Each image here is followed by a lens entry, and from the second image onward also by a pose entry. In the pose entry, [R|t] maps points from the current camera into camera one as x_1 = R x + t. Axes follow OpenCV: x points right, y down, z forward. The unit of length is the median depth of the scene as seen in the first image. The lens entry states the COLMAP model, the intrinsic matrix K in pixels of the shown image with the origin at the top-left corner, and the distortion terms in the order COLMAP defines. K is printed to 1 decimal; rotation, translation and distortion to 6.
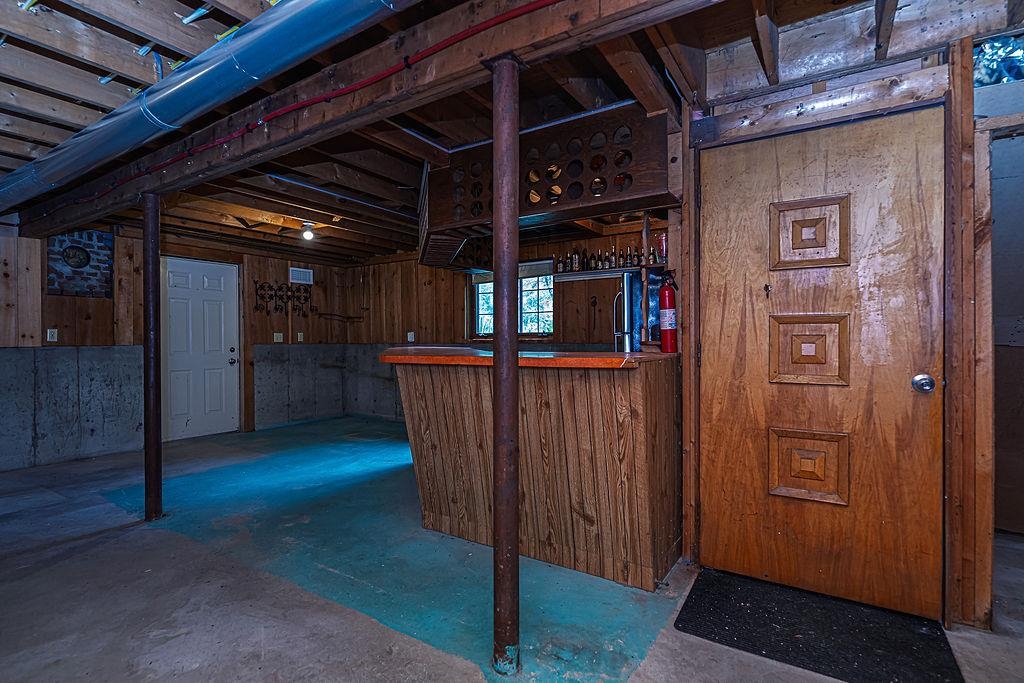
lens RADIAL K [[496.7, 0, 513.8], [0, 496.7, 341.7], [0, 0, 1]] dist [-0.000127, -0.000565]
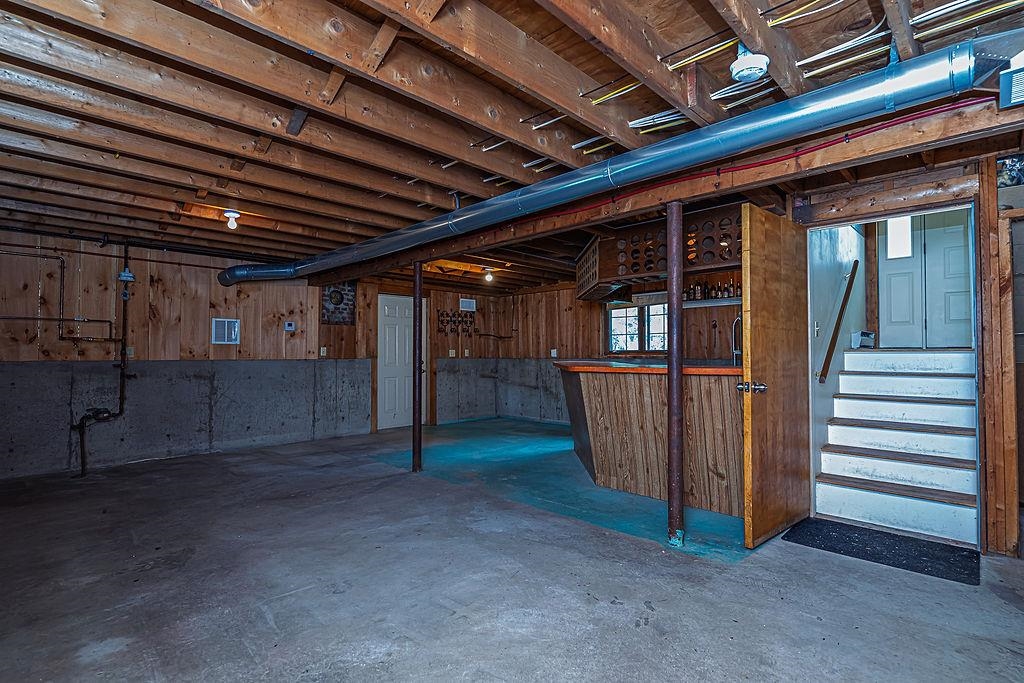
lens RADIAL K [[496.7, 0, 509.4], [0, 496.7, 344.6], [0, 0, 1]] dist [-0.000127, -0.000565]
pose [[0.977965, -0.000242, -0.208771, -0.123109], [-0.004863, 0.999702, -0.023937, -0.001698], [0.208714, 0.024425, 0.977672, -0.471184]]
